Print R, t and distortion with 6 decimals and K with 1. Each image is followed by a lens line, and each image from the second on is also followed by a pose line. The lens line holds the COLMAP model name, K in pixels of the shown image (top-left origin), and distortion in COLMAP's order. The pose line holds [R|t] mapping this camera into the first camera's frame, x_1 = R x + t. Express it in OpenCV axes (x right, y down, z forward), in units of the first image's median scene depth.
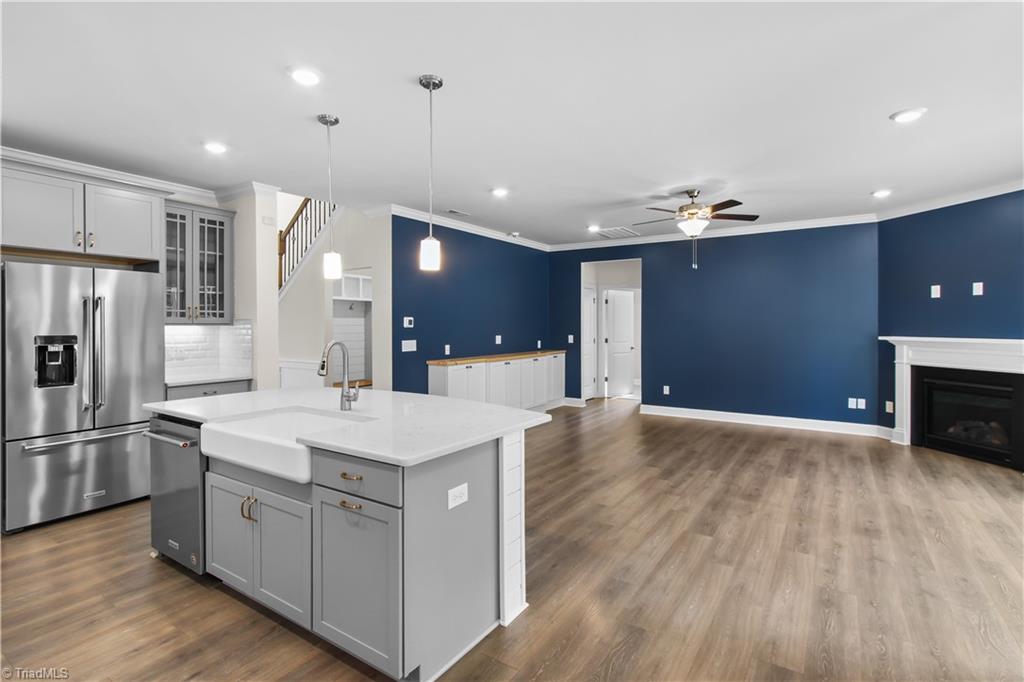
lens RADIAL K [[494.3, 0, 517.0], [0, 494.3, 330.5], [0, 0, 1]] dist [-0.000436, 0.003876]
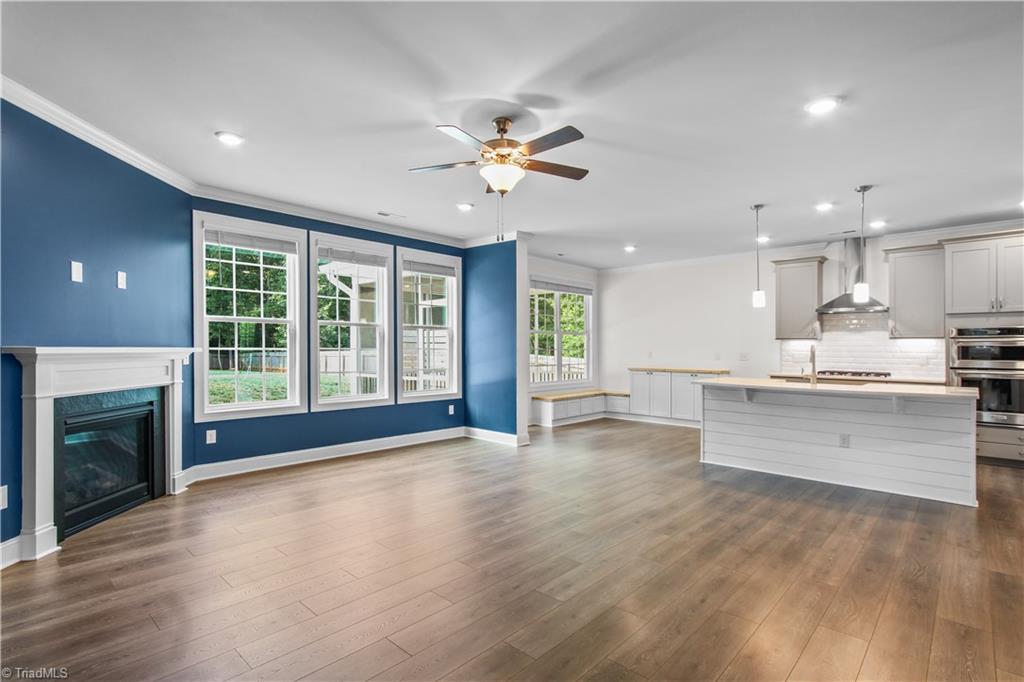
lens RADIAL K [[494.3, 0, 509.0], [0, 494.3, 335.0], [0, 0, 1]] dist [-0.000436, 0.003876]
pose [[-0.984679, 0.000265, 0.174374, 0.199134], [-0.002670, 0.999859, -0.016599, 0.007258], [-0.174354, -0.016810, -0.984540, 1.385725]]
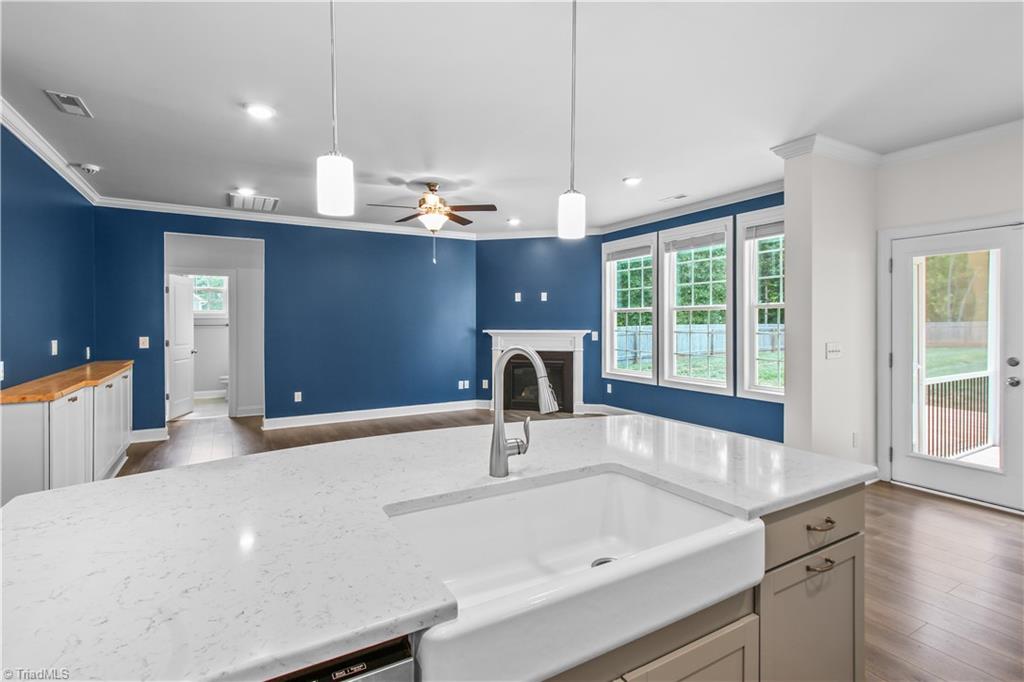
lens RADIAL K [[494.3, 0, 510.8], [0, 494.3, 323.1], [0, 0, 1]] dist [-0.000436, 0.003876]
pose [[0.451050, -0.002681, 0.892494, -0.384405], [0.012358, 0.999918, -0.003241, -0.000828], [-0.892413, 0.012491, 0.451047, 0.354472]]
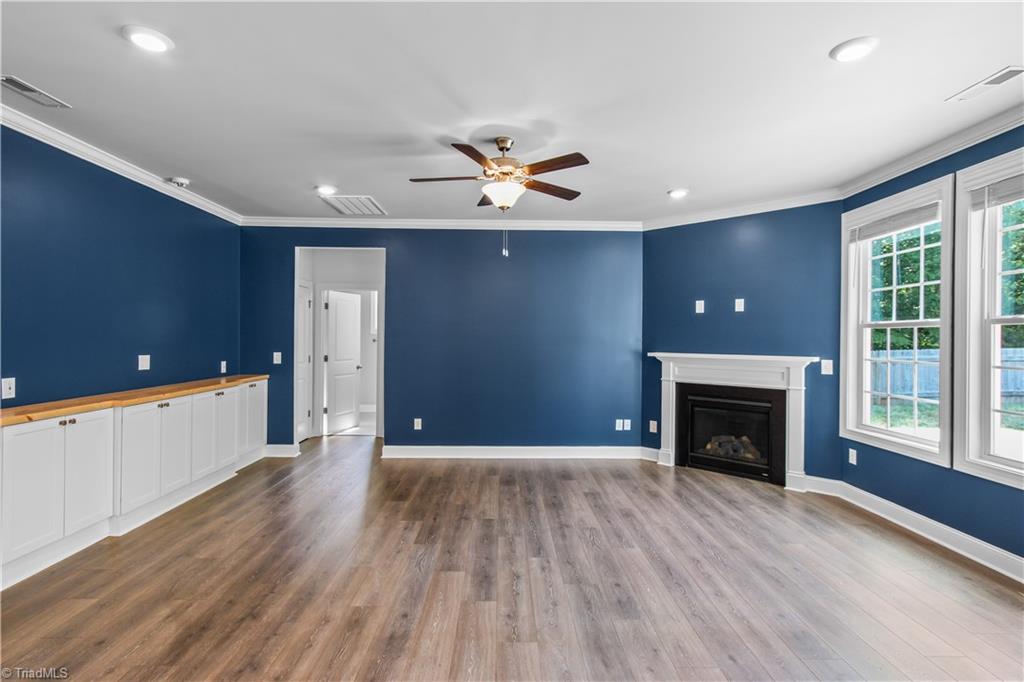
lens RADIAL K [[494.3, 0, 509.3], [0, 494.3, 338.4], [0, 0, 1]] dist [-0.000436, 0.003876]
pose [[0.828310, 0.007189, 0.560224, -0.011306], [-0.002435, 0.999954, -0.009231, -0.005631], [-0.560264, 0.006282, 0.828290, 0.370537]]
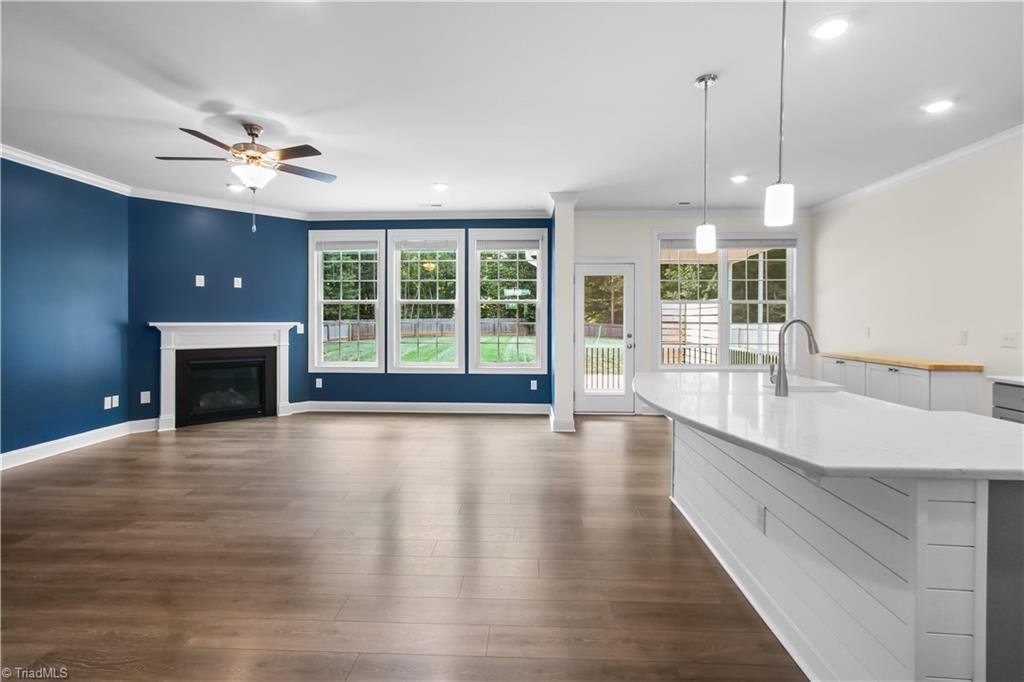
lens RADIAL K [[494.3, 0, 510.4], [0, 494.3, 324.8], [0, 0, 1]] dist [-0.000436, 0.003876]
pose [[-0.514513, -0.009974, 0.857425, -0.416327], [0.006823, 0.999853, 0.015725, 0.006351], [-0.857456, 0.013941, -0.514369, 0.897168]]
